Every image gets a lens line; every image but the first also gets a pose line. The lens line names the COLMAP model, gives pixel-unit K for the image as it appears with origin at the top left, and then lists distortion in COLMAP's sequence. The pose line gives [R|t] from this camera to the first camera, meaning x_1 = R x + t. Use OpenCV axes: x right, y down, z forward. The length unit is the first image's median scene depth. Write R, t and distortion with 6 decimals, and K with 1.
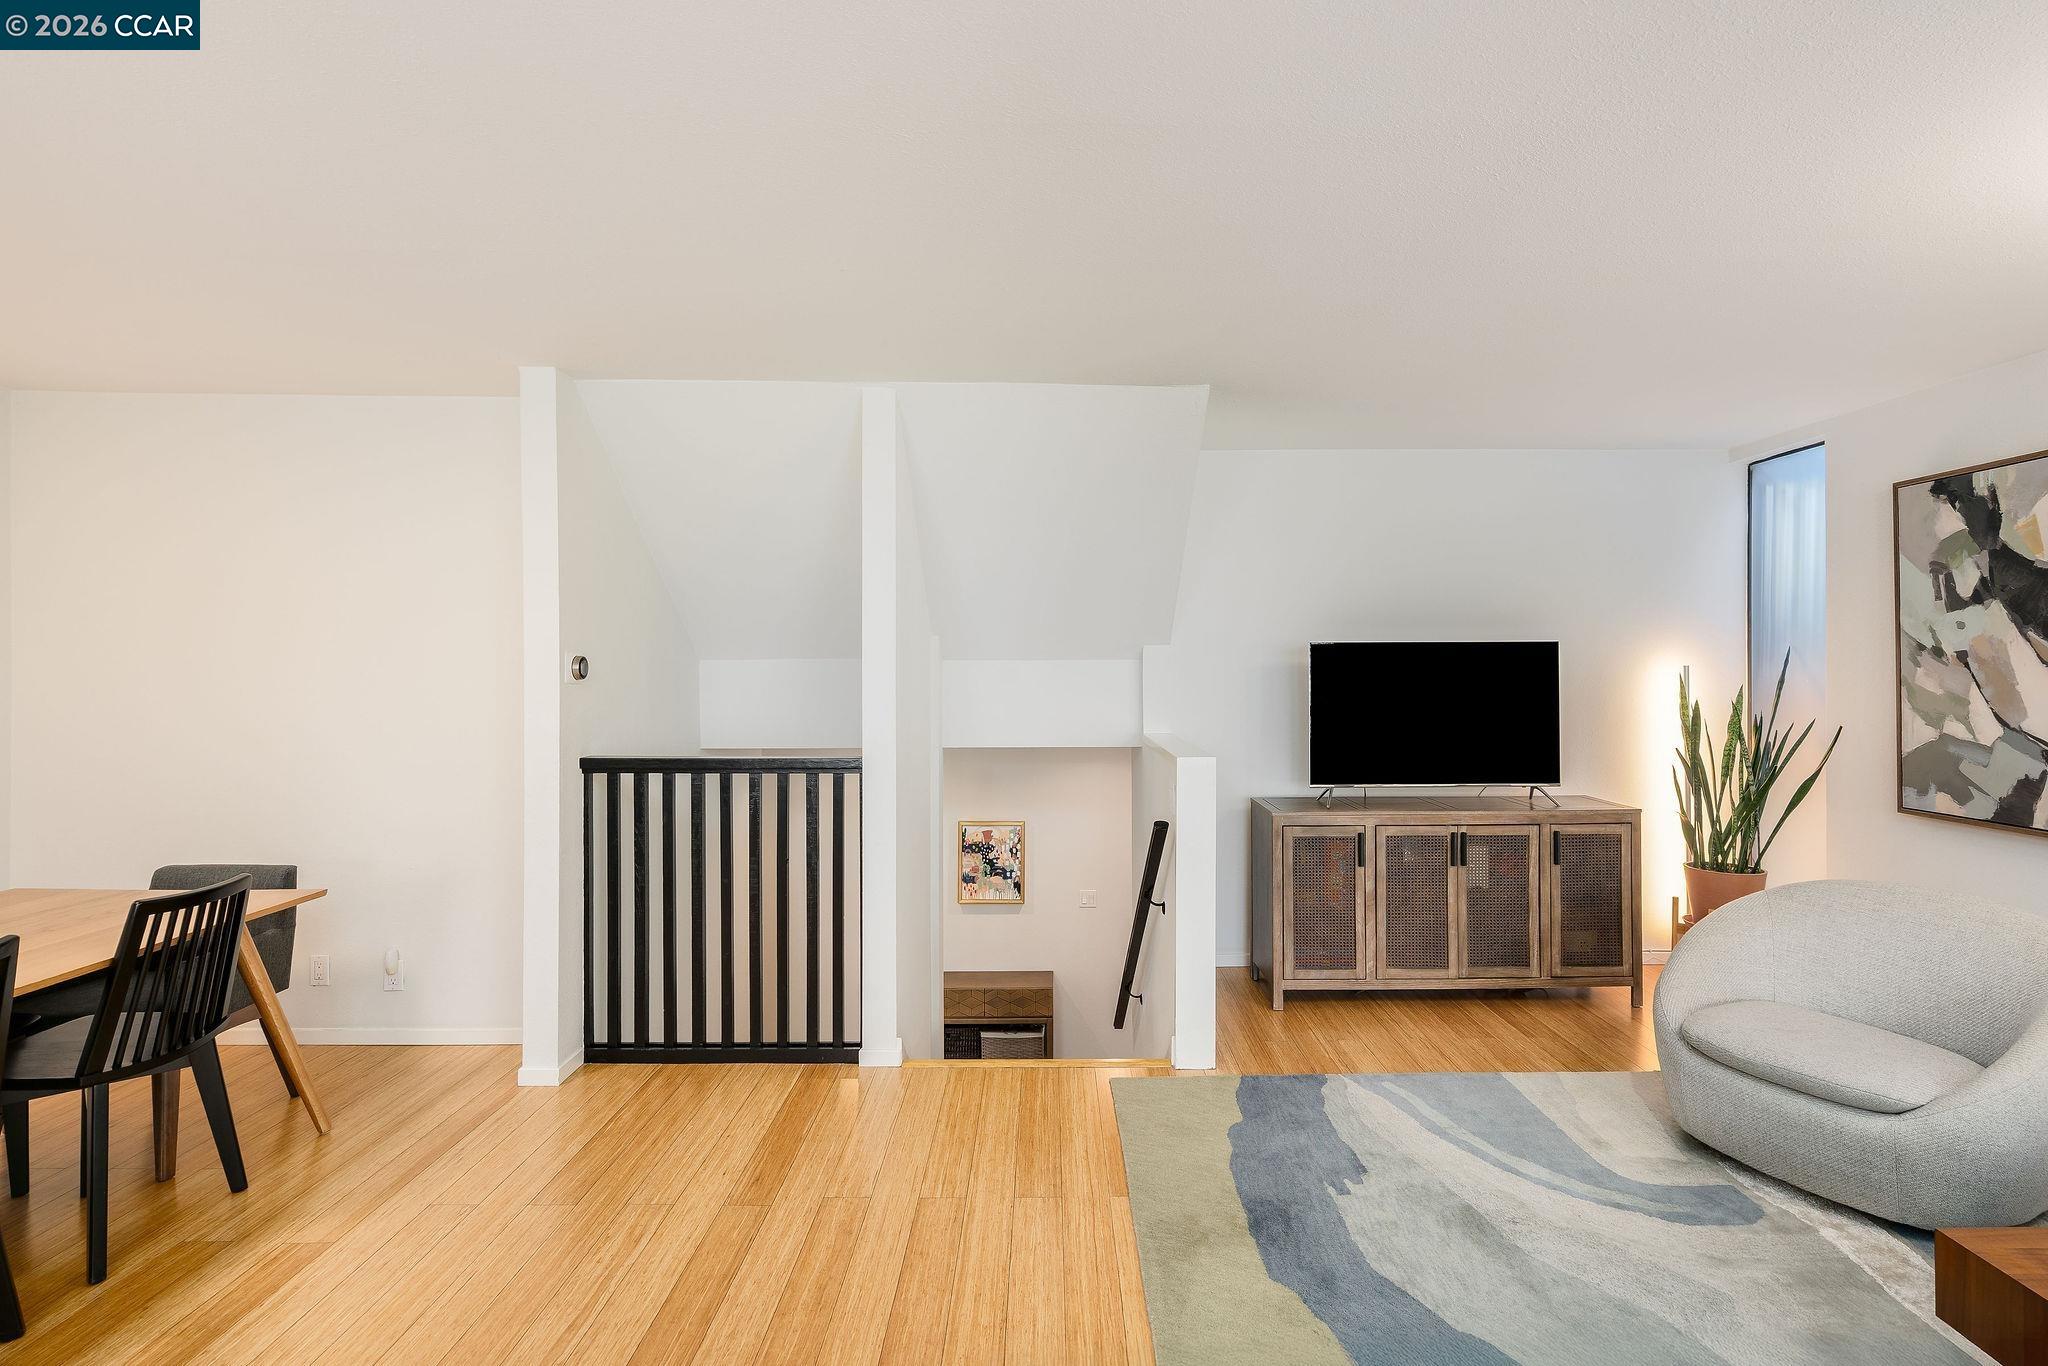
lens RADIAL K [[998.6, 0, 1053.3], [0, 998.6, 661.3], [0, 0, 1]] dist [0.001195, 0.000791]
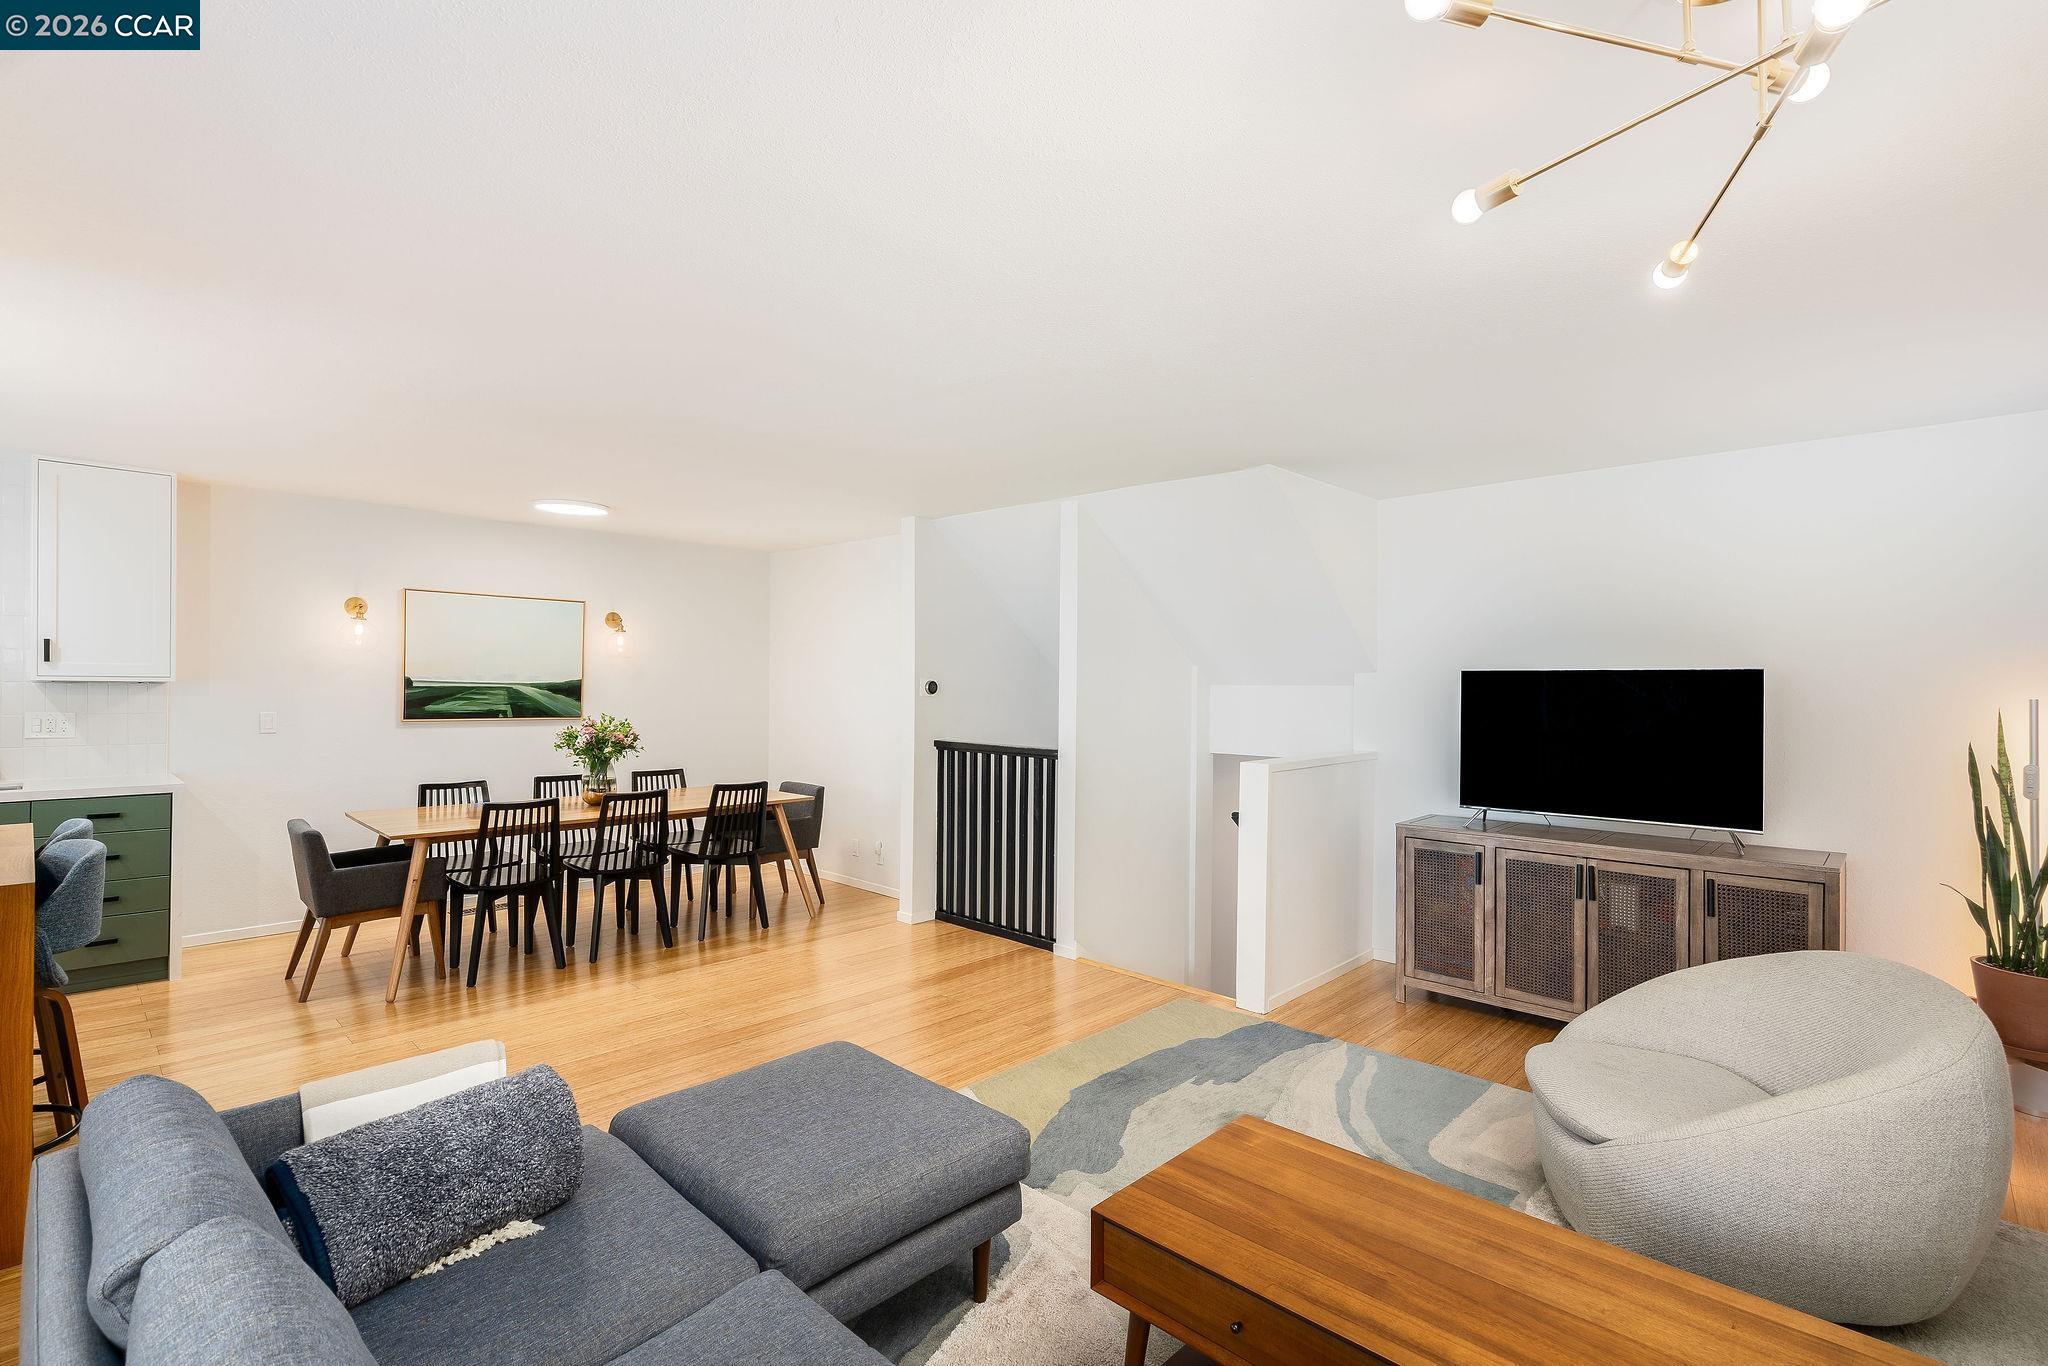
lens RADIAL K [[964.3, 0, 1023.6], [0, 964.3, 694.1], [0, 0, 1]] dist [-0.002380, -0.000403]
pose [[0.705733, 0.013663, -0.708347, 0.777122], [-0.006121, 0.999894, 0.013188, -0.005169], [0.708452, -0.004971, 0.705742, -0.057121]]
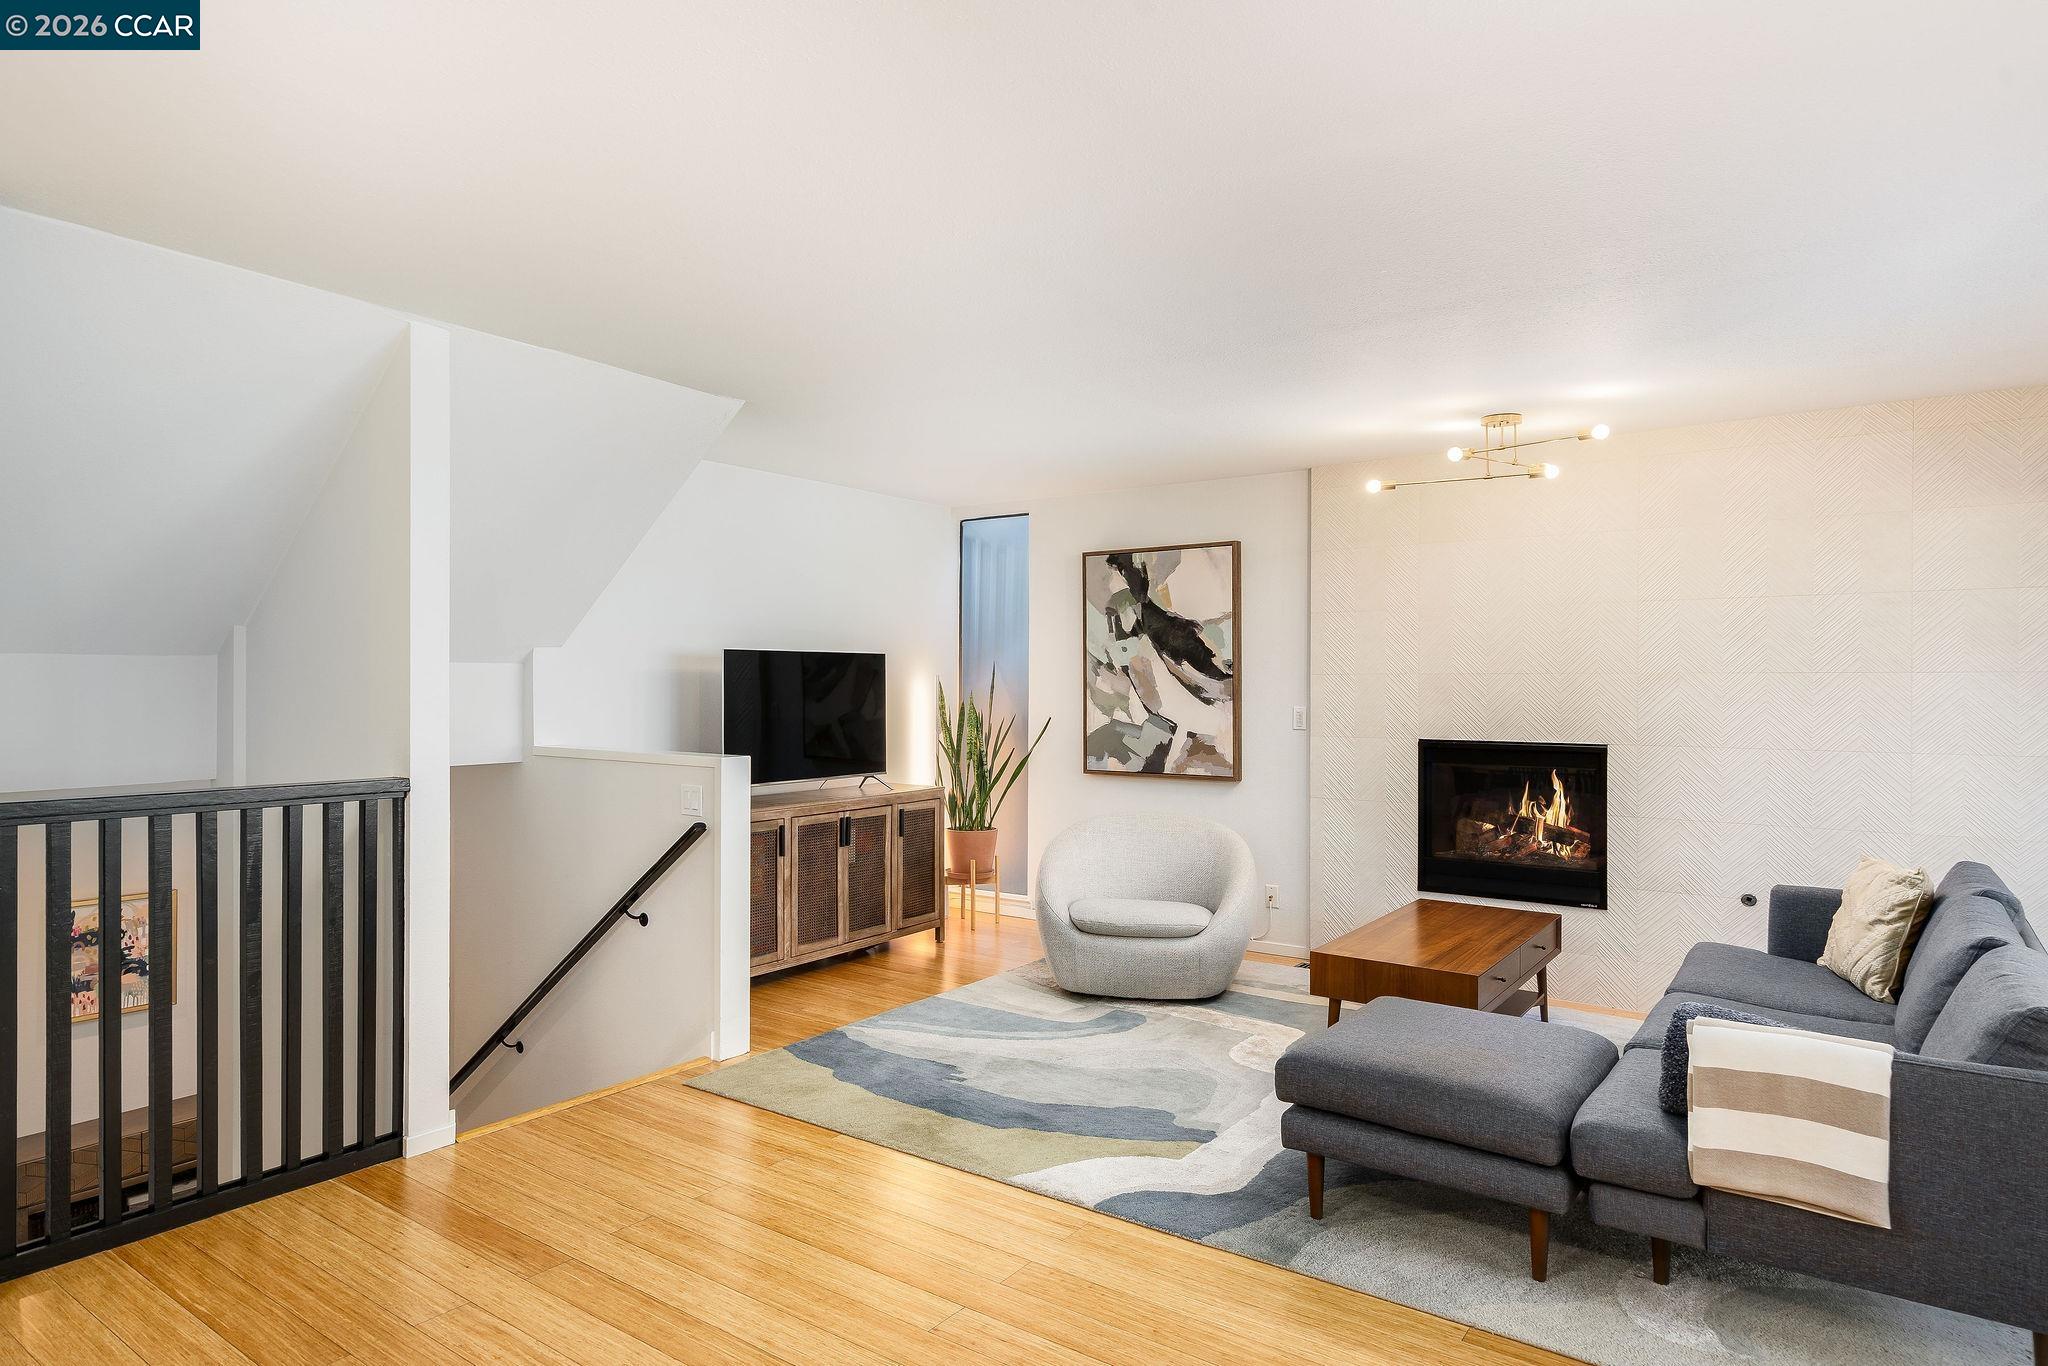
lens RADIAL K [[1182.2, 0, 1023.9], [0, 1182.2, 681.4], [0, 0, 1]] dist [0.003629, 0.001062]
pose [[0.593243, 0.003881, 0.805014, -0.651909], [-0.007939, 0.999968, 0.001029, 0.012893], [-0.804984, -0.007001, 0.593255, 0.027861]]
